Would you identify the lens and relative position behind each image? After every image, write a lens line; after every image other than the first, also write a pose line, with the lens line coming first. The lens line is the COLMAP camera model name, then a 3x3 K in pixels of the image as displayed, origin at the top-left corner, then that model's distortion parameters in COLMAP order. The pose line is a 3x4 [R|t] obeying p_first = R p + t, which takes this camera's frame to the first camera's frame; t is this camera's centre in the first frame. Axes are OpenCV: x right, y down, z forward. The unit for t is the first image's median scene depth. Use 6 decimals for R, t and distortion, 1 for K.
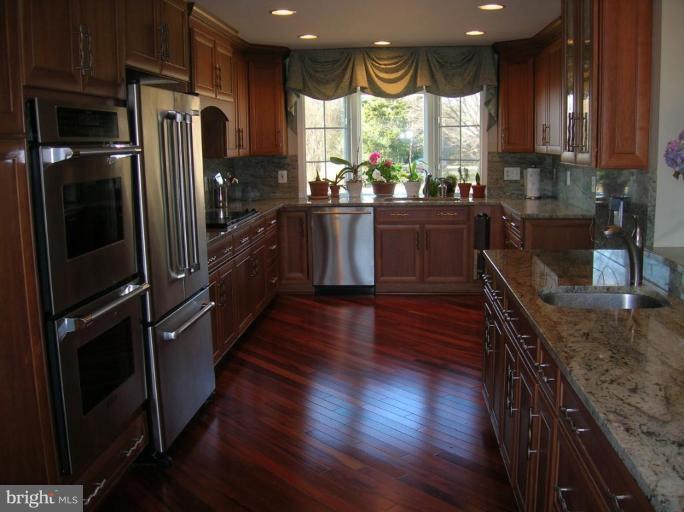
lens RADIAL K [[700.8, 0, 342.0], [0, 700.8, 256.0], [0, 0, 1]] dist [-0.210040, 0.159717]
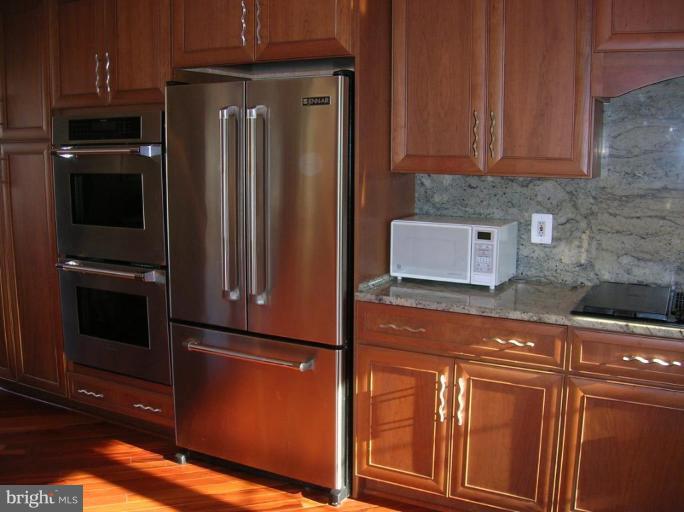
lens RADIAL K [[700.8, 0, 342.0], [0, 700.8, 256.0], [0, 0, 1]] dist [-0.210040, 0.159717]
pose [[-0.402594, 0.178623, -0.897782, 0.612727], [-0.131145, 0.959403, 0.249693, -0.327642], [0.905936, 0.218264, -0.362824, 1.831401]]
